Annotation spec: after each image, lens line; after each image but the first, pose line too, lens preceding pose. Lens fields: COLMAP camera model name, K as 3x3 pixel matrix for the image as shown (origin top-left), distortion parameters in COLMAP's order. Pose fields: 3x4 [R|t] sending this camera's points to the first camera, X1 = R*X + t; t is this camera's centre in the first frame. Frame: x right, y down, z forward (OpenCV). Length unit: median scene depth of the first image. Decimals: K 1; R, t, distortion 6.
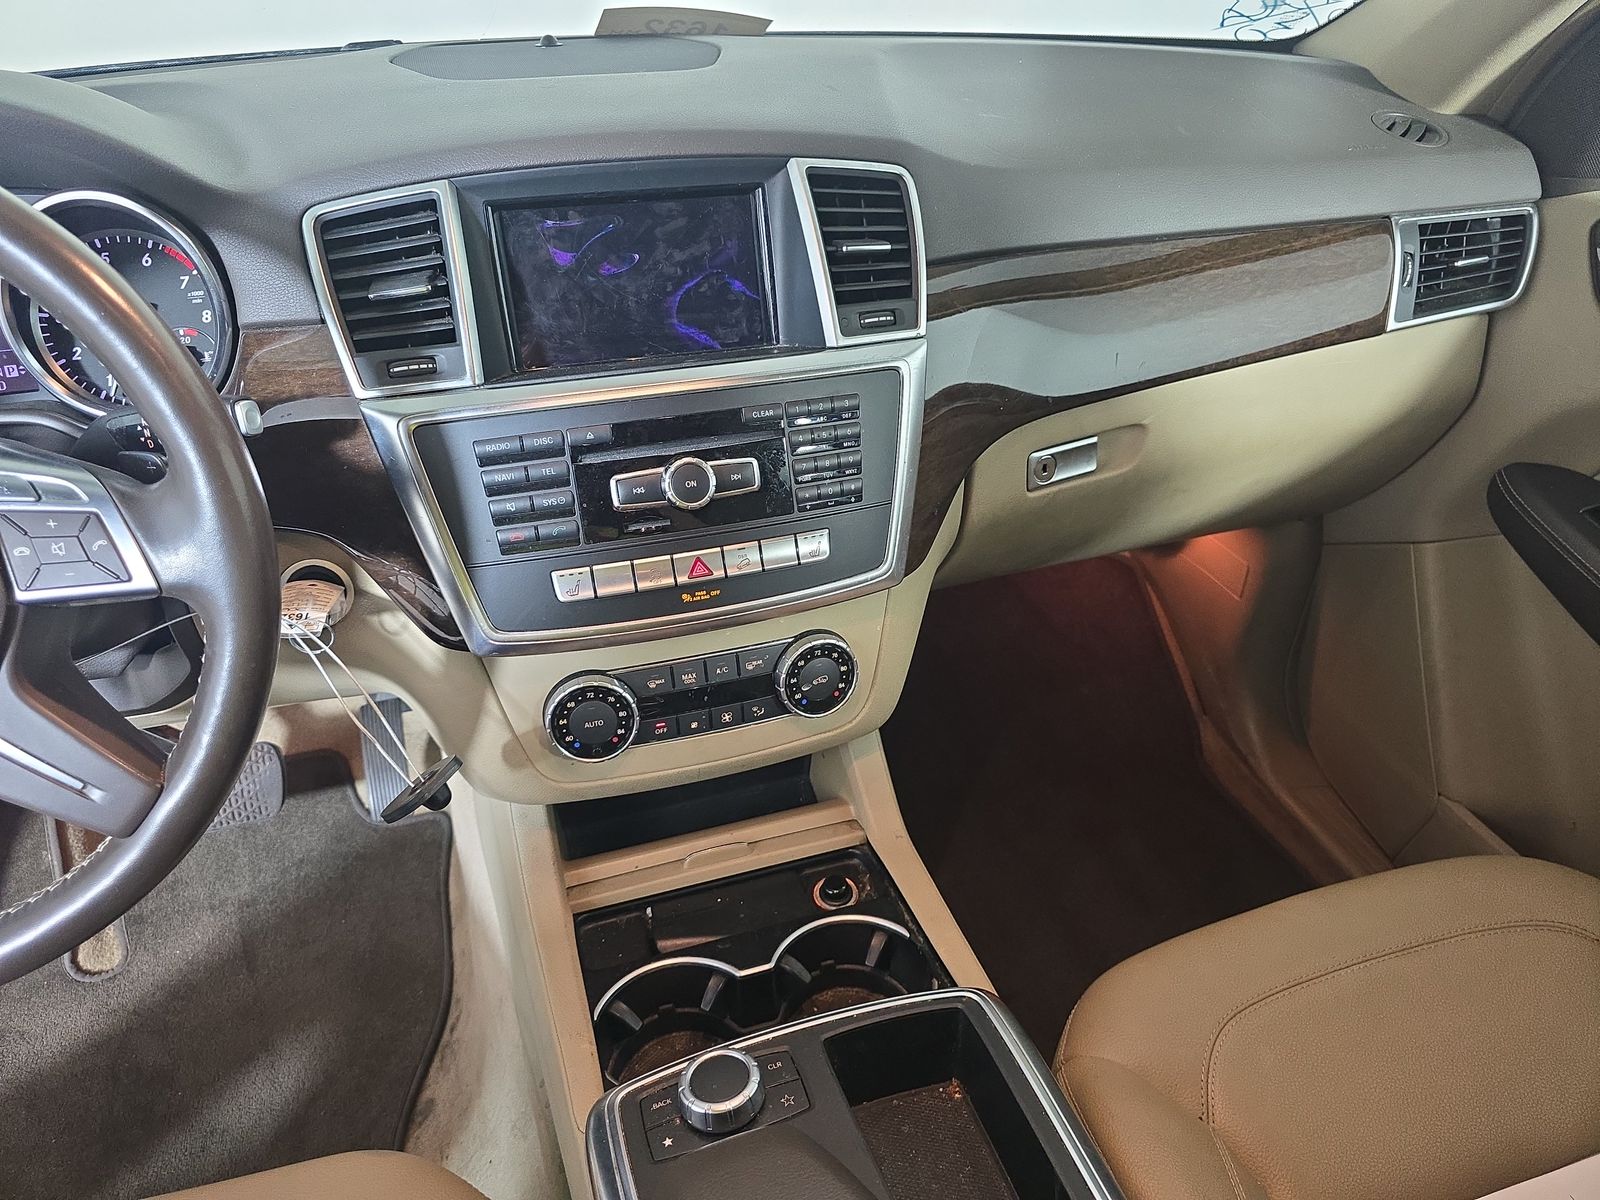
lens RADIAL K [[1068.8, 0, 802.2], [0, 1068.8, 595.1], [0, 0, 1]] dist [0.019561, -0.013747]
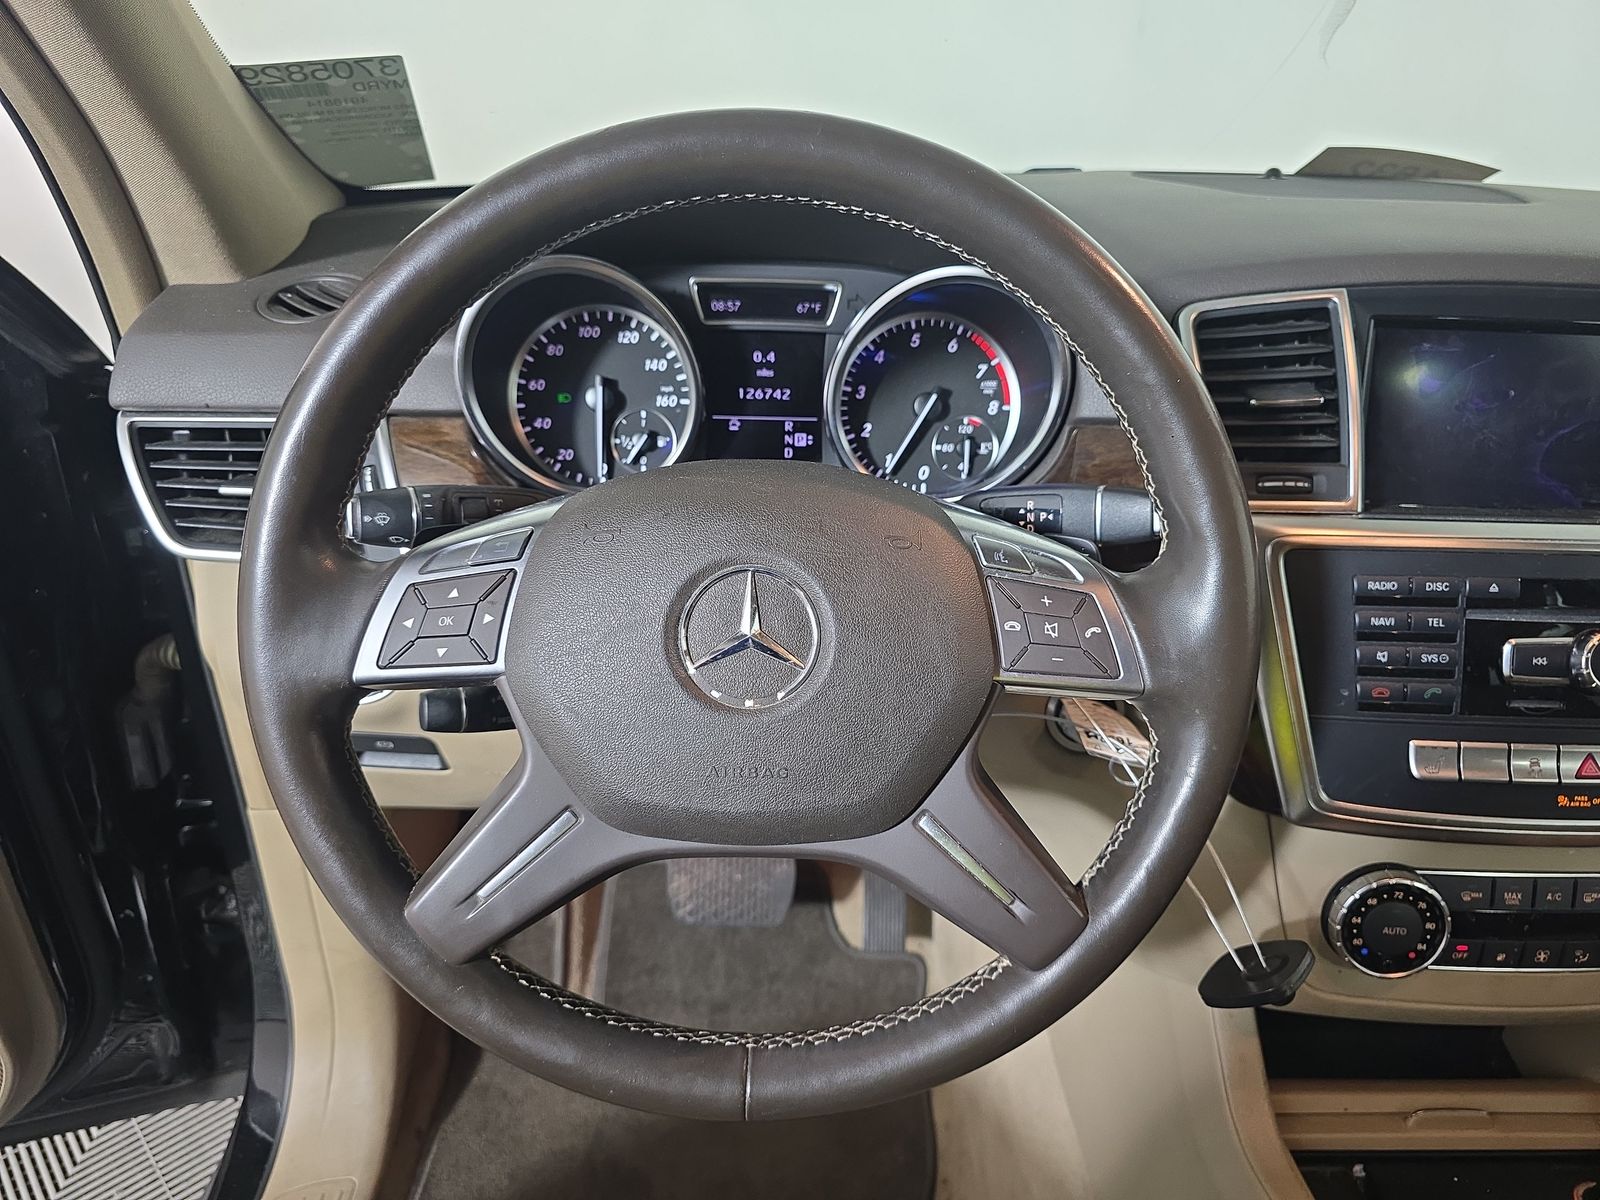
lens RADIAL K [[1068.8, 0, 794.2], [0, 1068.8, 602.5], [0, 0, 1]] dist [0.019561, -0.013747]
pose [[0.959388, 0.151003, -0.238272, -0.502923], [-0.181687, 0.976906, -0.112446, 0.053658], [0.215790, 0.151170, 0.964667, 0.070549]]
